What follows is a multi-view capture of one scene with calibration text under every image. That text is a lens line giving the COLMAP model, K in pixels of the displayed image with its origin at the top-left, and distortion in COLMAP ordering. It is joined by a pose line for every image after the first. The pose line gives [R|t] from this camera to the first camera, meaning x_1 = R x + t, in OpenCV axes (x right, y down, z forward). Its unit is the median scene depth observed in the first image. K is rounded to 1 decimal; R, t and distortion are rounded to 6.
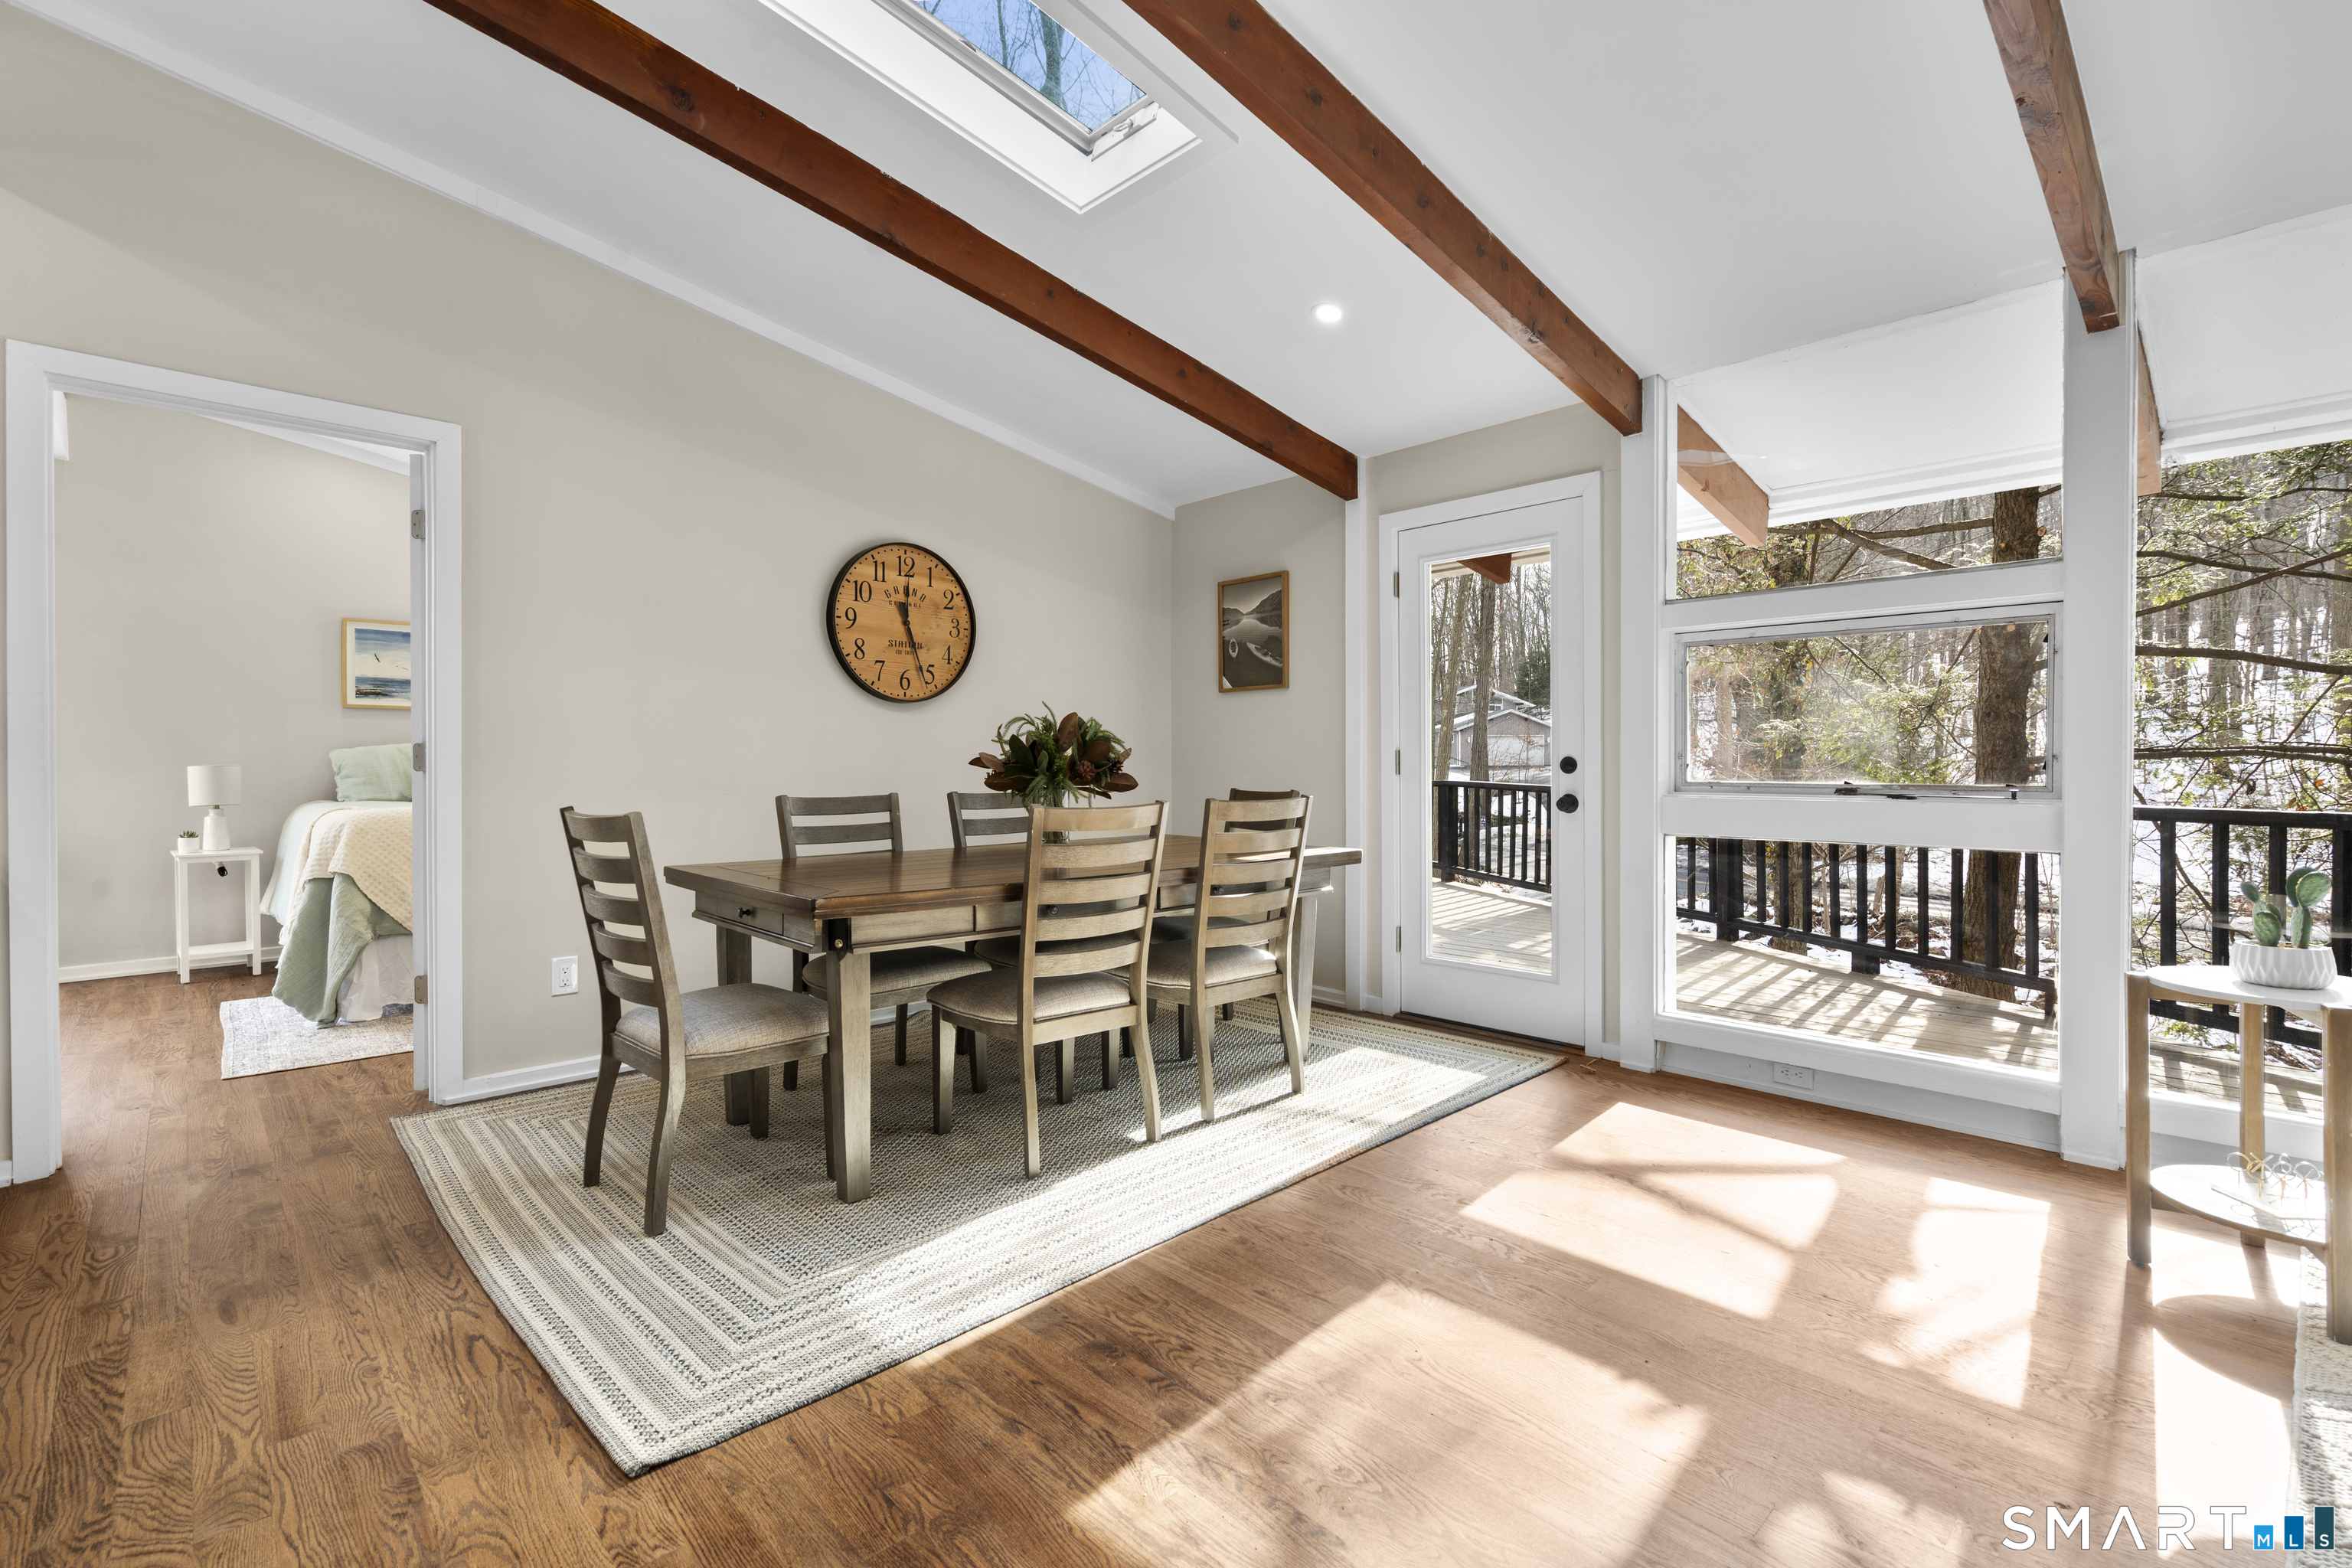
lens RADIAL K [[1061.8, 0, 1178.7], [0, 1061.8, 770.4], [0, 0, 1]] dist [-0.004736, 0.003243]
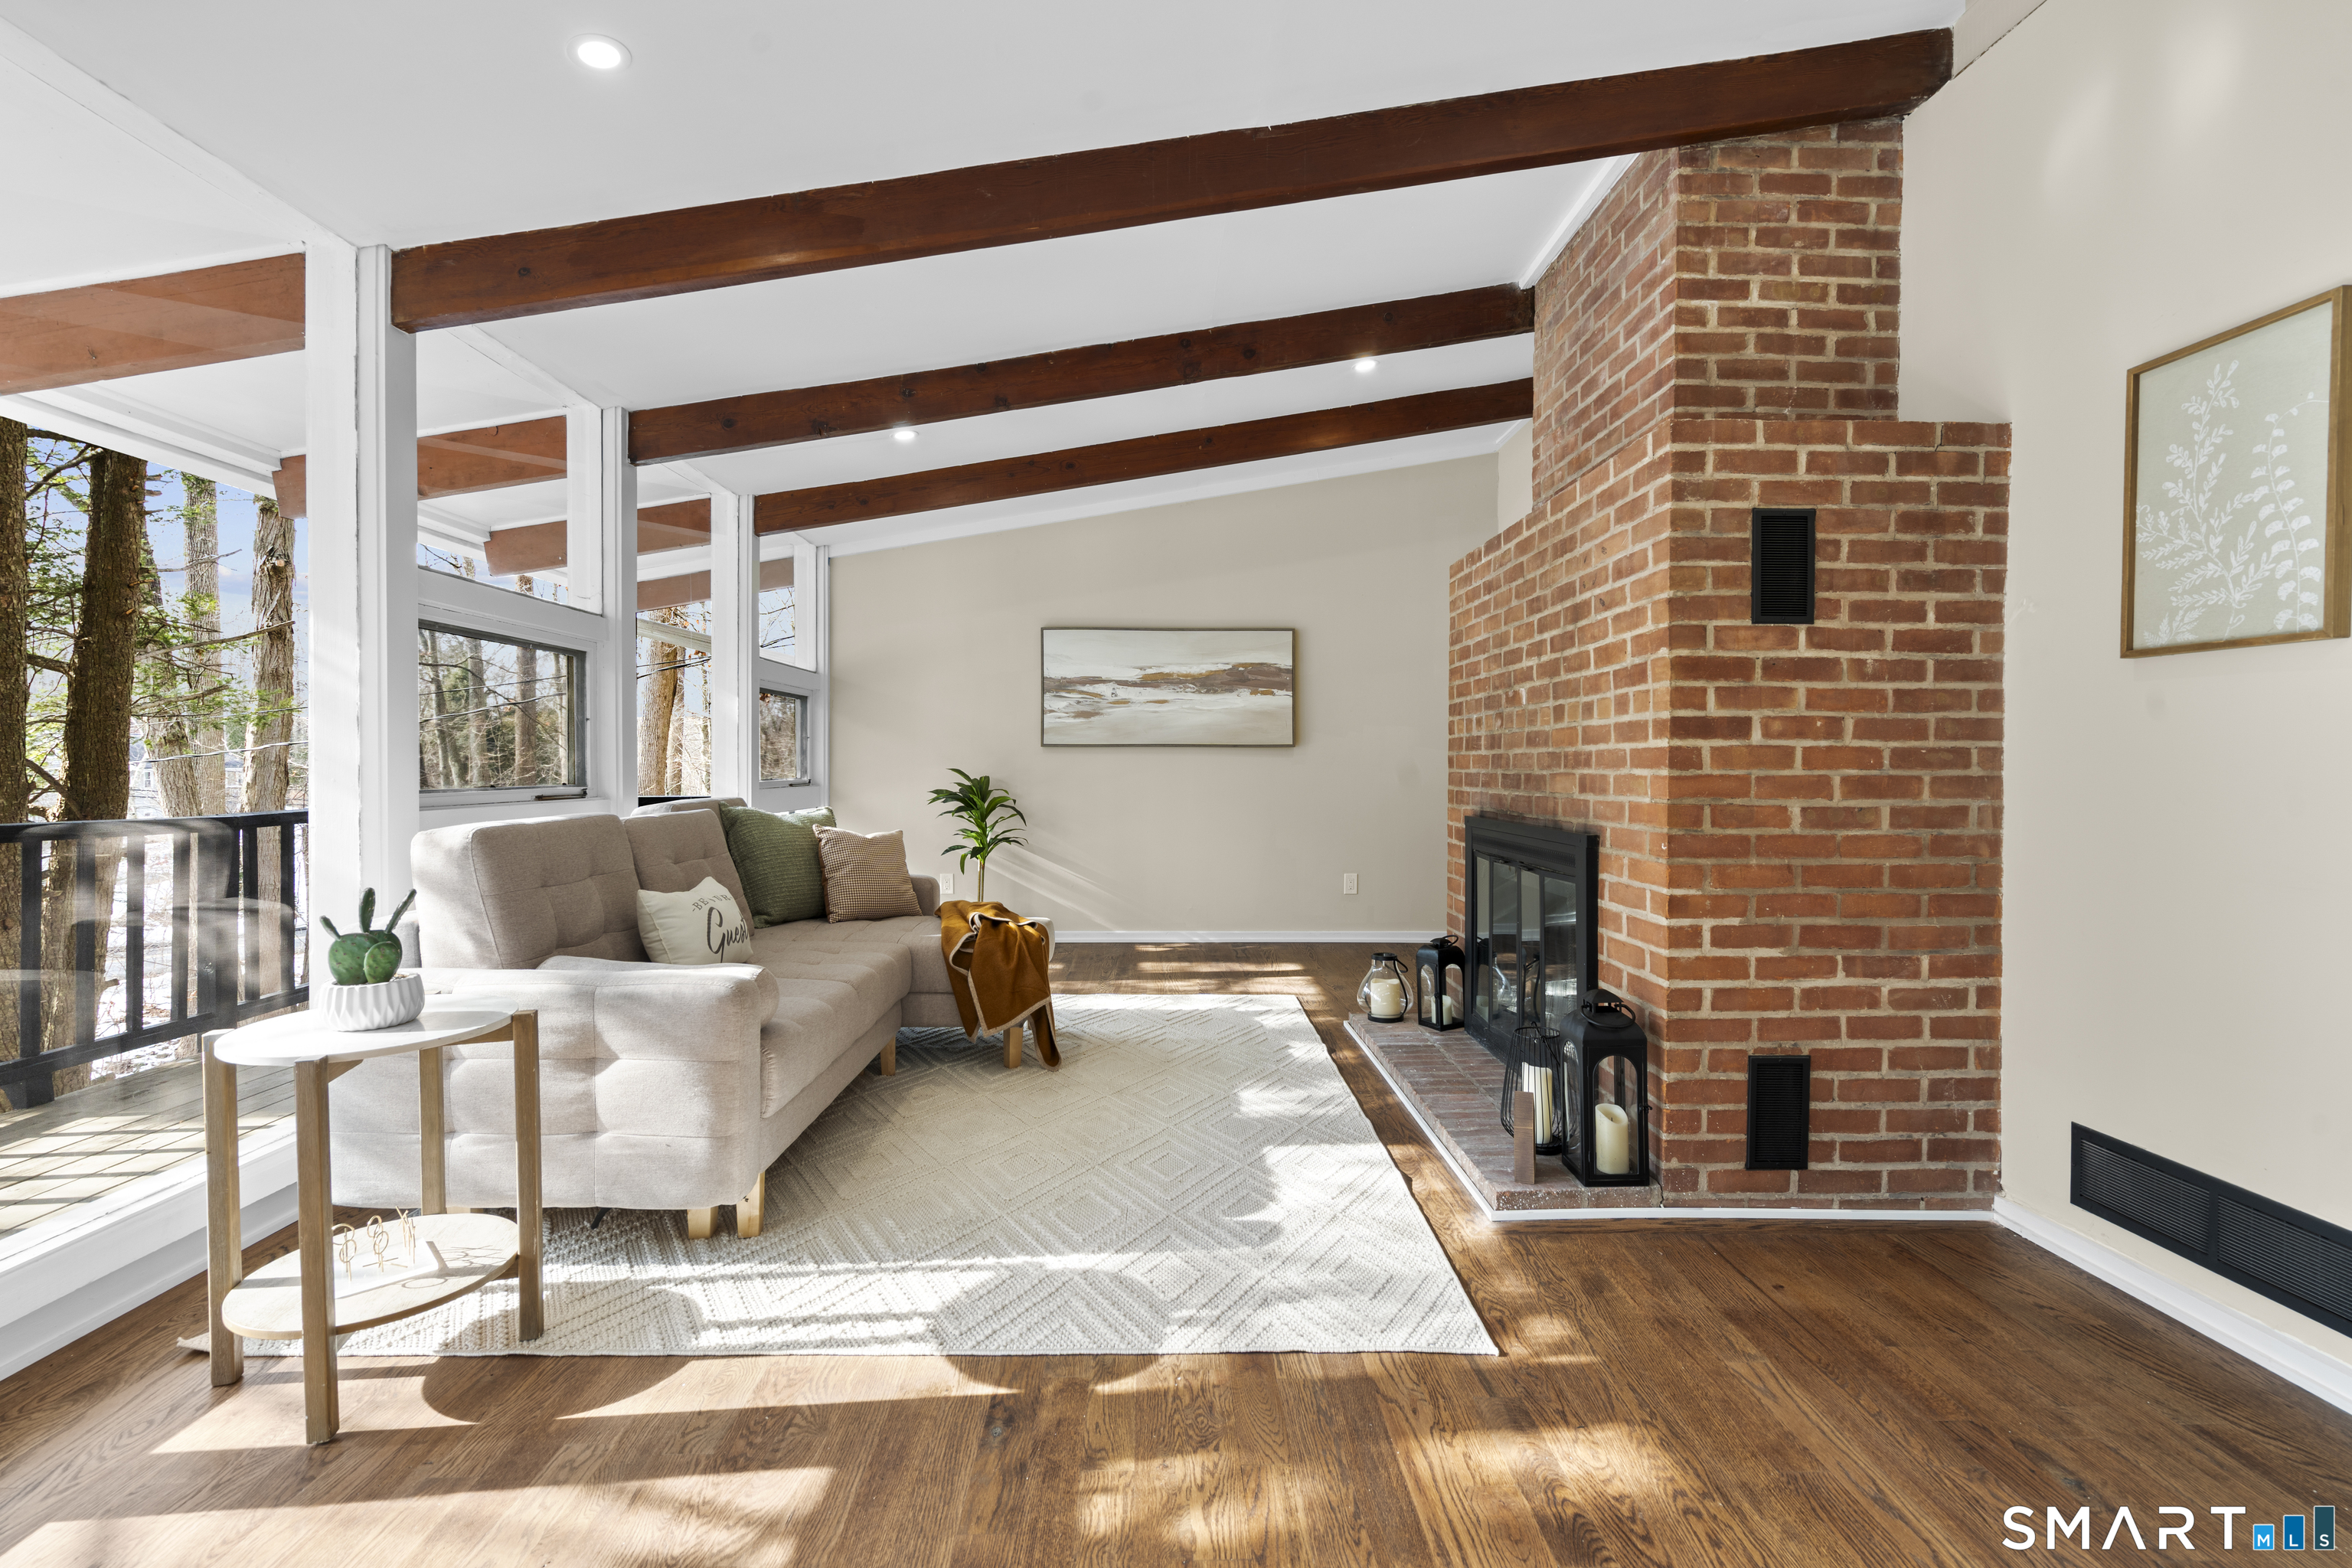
lens RADIAL K [[1061.8, 0, 1177.0], [0, 1061.8, 776.3], [0, 0, 1]] dist [-0.004736, 0.003243]
pose [[-0.742561, -0.008695, 0.669722, -0.027542], [0.004201, 0.999836, 0.017639, -0.008423], [-0.669765, 0.015912, -0.742403, 0.767058]]
